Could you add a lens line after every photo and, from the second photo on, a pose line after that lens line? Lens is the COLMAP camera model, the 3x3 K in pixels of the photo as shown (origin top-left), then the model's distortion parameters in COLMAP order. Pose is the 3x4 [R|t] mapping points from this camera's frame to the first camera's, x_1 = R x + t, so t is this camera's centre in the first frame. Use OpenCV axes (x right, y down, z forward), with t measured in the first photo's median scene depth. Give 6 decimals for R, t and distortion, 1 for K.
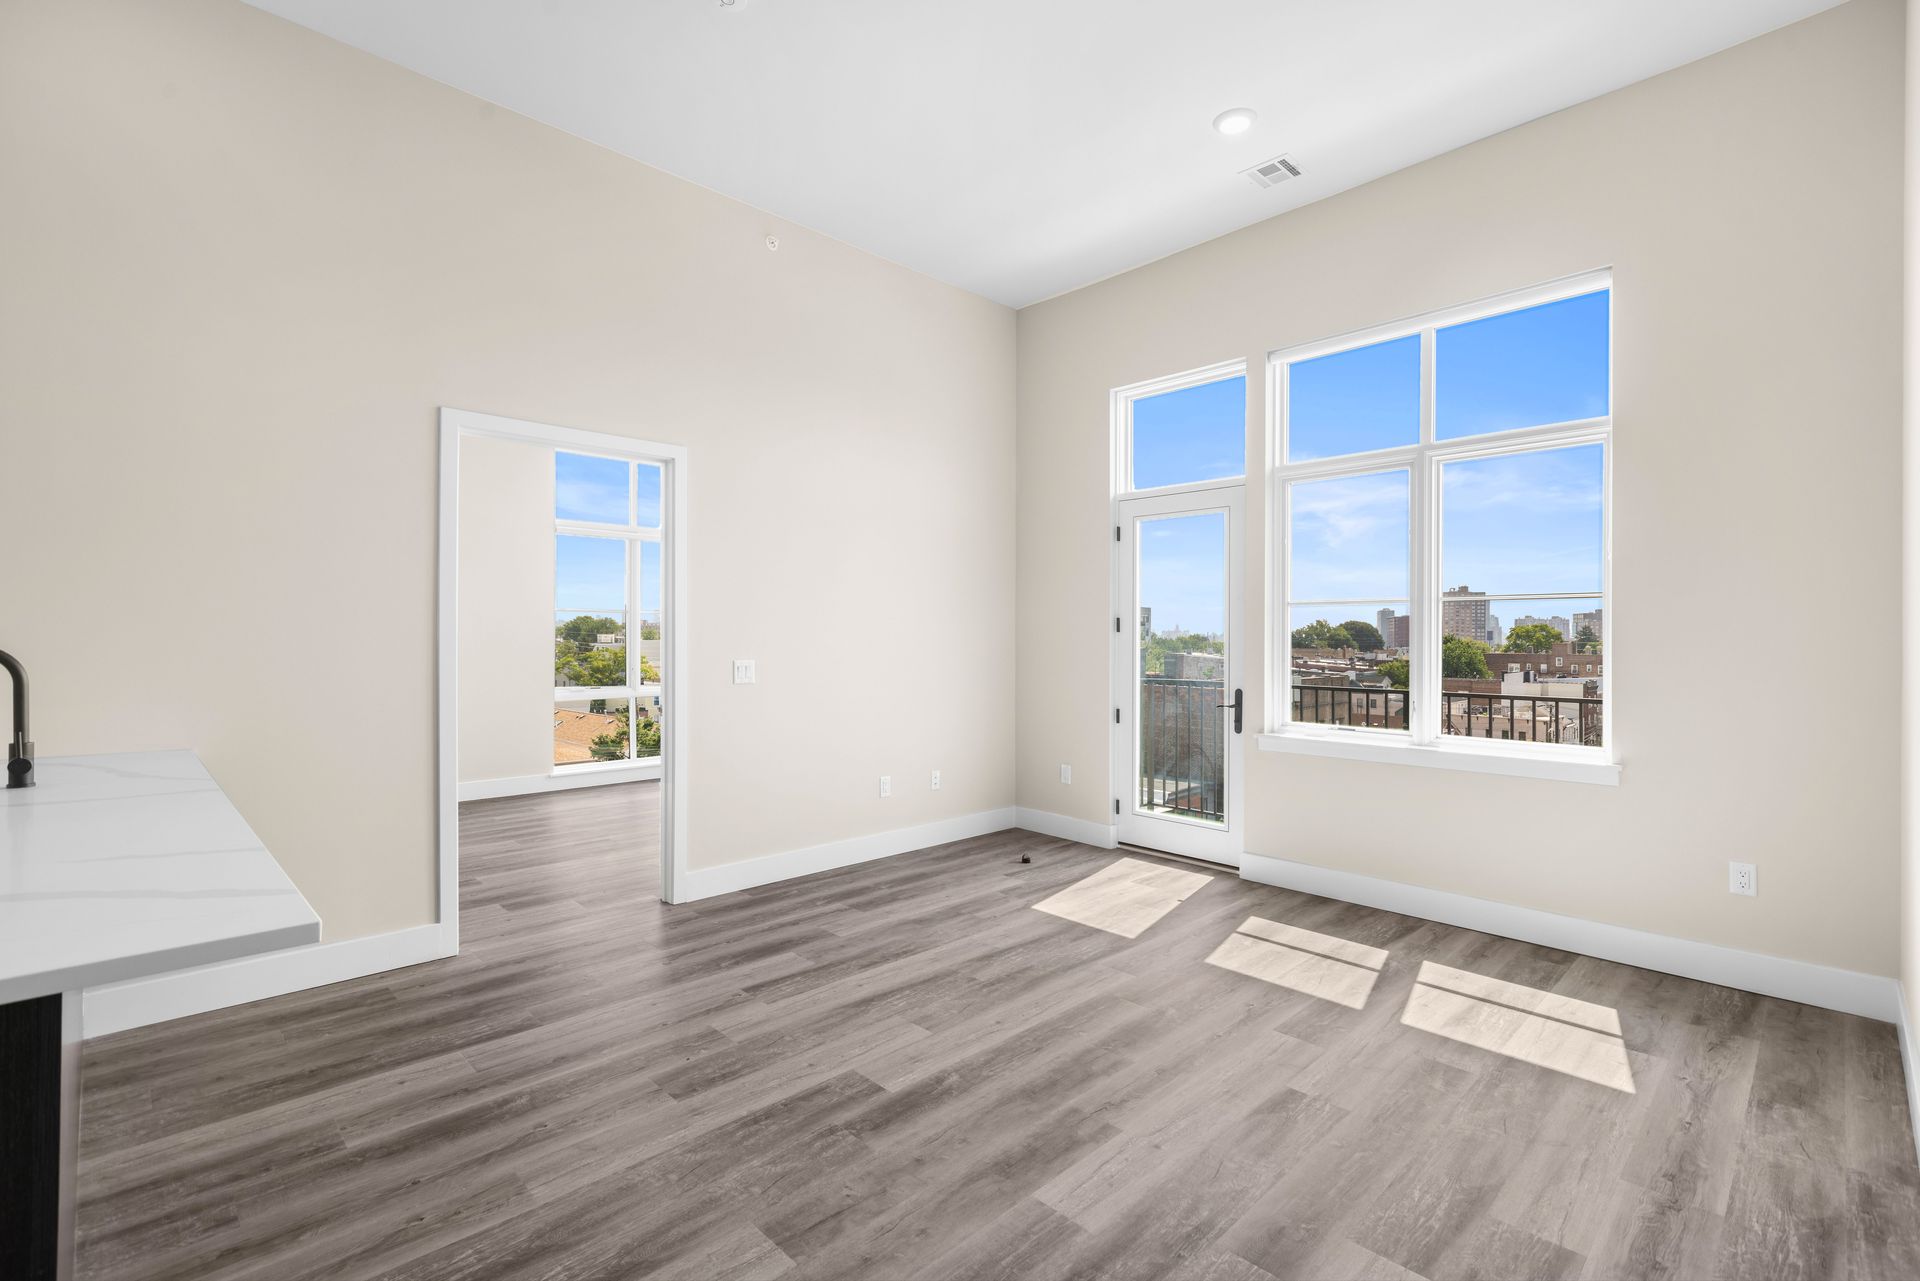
lens RADIAL K [[853.9, 0, 957.3], [0, 853.9, 637.2], [0, 0, 1]] dist [0.004951, -0.001961]
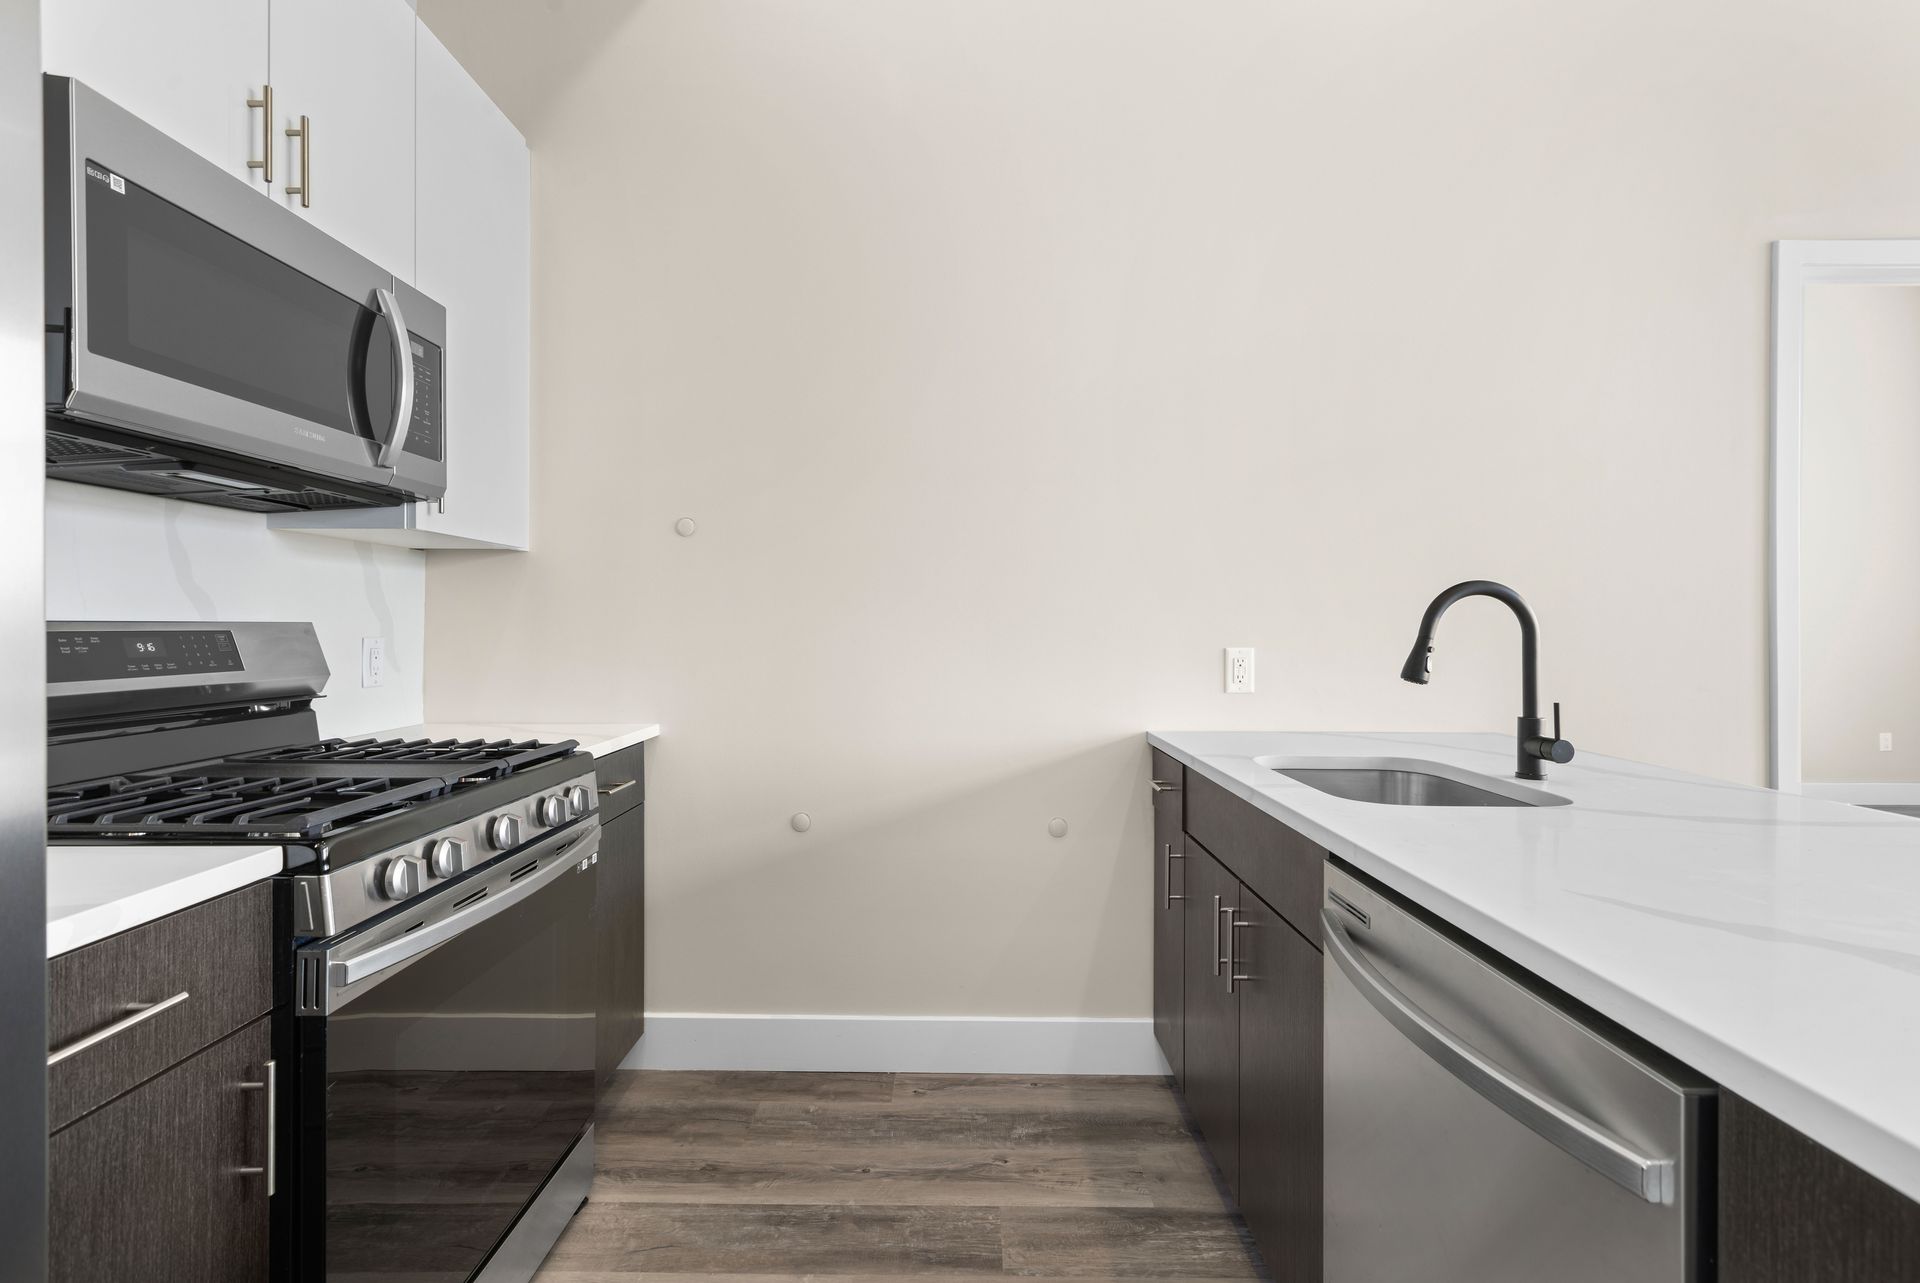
lens RADIAL K [[853.9, 0, 964.3], [0, 853.9, 625.1], [0, 0, 1]] dist [0.004951, -0.001961]
pose [[0.711048, -0.004855, -0.703127, -0.565583], [0.003047, 0.999988, -0.003823, 0.028859], [0.703137, 0.000576, 0.711054, 0.092734]]
